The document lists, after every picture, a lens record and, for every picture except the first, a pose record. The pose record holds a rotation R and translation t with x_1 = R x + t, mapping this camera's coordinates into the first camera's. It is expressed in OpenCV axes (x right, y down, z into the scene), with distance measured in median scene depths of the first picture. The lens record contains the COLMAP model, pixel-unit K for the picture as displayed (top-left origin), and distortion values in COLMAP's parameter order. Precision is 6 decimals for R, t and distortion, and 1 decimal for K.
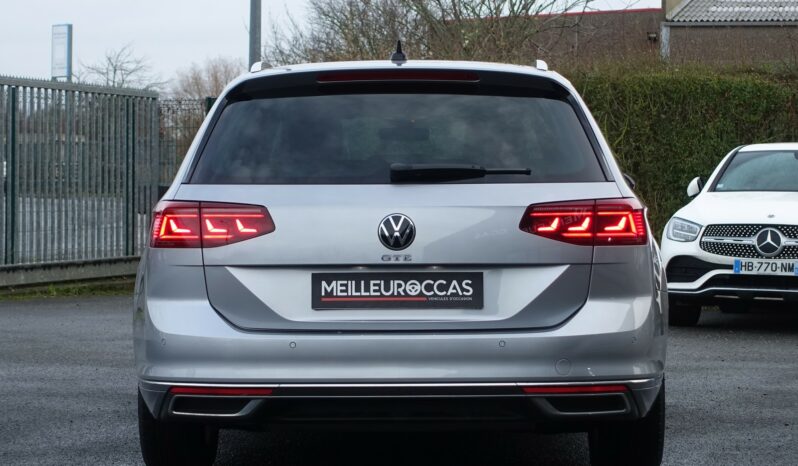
lens RADIAL K [[1967.8, 0, 400.2], [0, 1967.8, 235.1], [0, 0, 1]] dist [-0.068368, 0.000000]
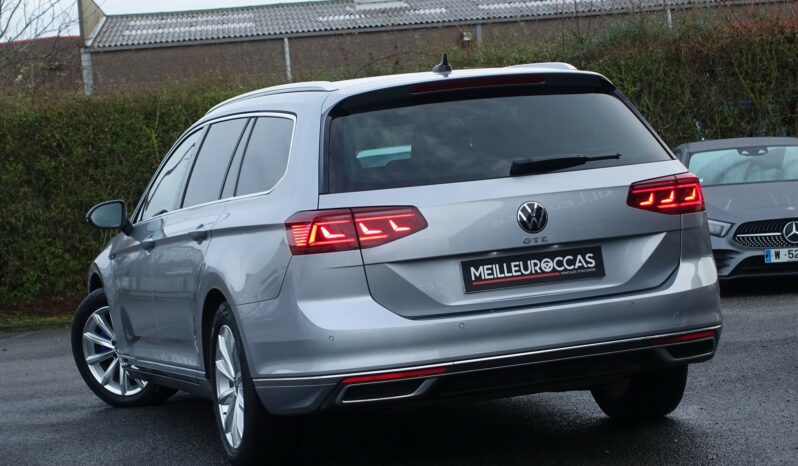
lens RADIAL K [[1967.8, 0, 397.9], [0, 1967.8, 231.1], [0, 0, 1]] dist [-0.068368, 0.000000]
pose [[0.944128, -0.095068, 0.315569, -0.432208], [0.099855, 0.995002, 0.001006, -0.002623], [-0.314088, 0.030561, 0.948902, -0.055152]]
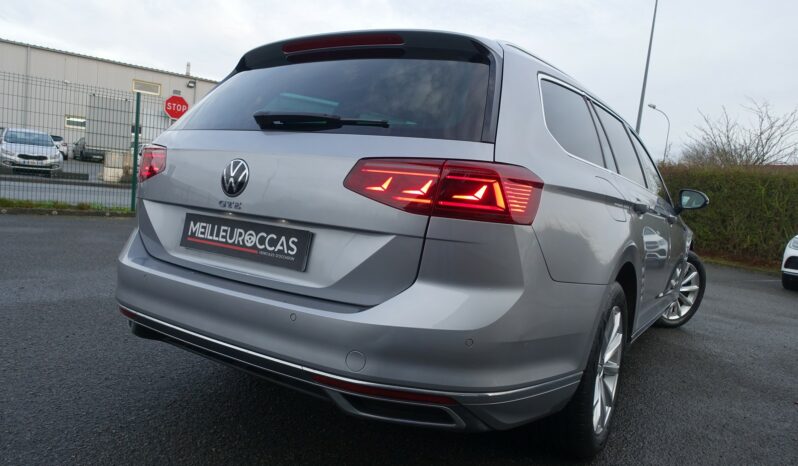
lens RADIAL K [[545.3, 0, 398.1], [0, 545.3, 231.2], [0, 0, 1]] dist [-0.018262, 0.004828]
pose [[0.850157, 0.121424, -0.512337, 0.201970], [-0.109679, 0.992540, 0.053235, 0.001326], [0.514979, 0.010935, 0.857133, 0.809694]]
